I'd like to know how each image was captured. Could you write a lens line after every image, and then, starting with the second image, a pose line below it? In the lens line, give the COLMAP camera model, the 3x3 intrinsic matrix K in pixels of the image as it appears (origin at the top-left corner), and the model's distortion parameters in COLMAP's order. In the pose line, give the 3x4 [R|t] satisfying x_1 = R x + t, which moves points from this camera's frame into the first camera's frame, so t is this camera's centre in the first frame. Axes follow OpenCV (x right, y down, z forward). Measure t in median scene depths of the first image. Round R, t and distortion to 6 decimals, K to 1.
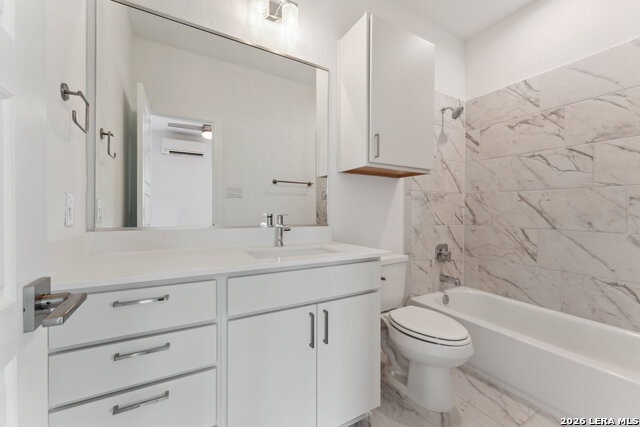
lens RADIAL K [[260.3, 0, 318.6], [0, 260.3, 210.4], [0, 0, 1]] dist [0.002331, -0.000312]
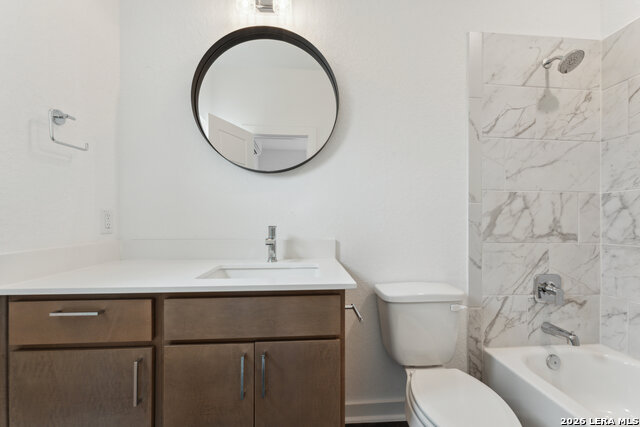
lens RADIAL K [[260.3, 0, 321.4], [0, 260.3, 218.7], [0, 0, 1]] dist [0.002331, -0.000312]
pose [[0.899455, 0.009320, -0.436914, 0.259696], [-0.002307, 0.999860, 0.016578, -0.017738], [0.437007, -0.013903, 0.899351, 0.183652]]
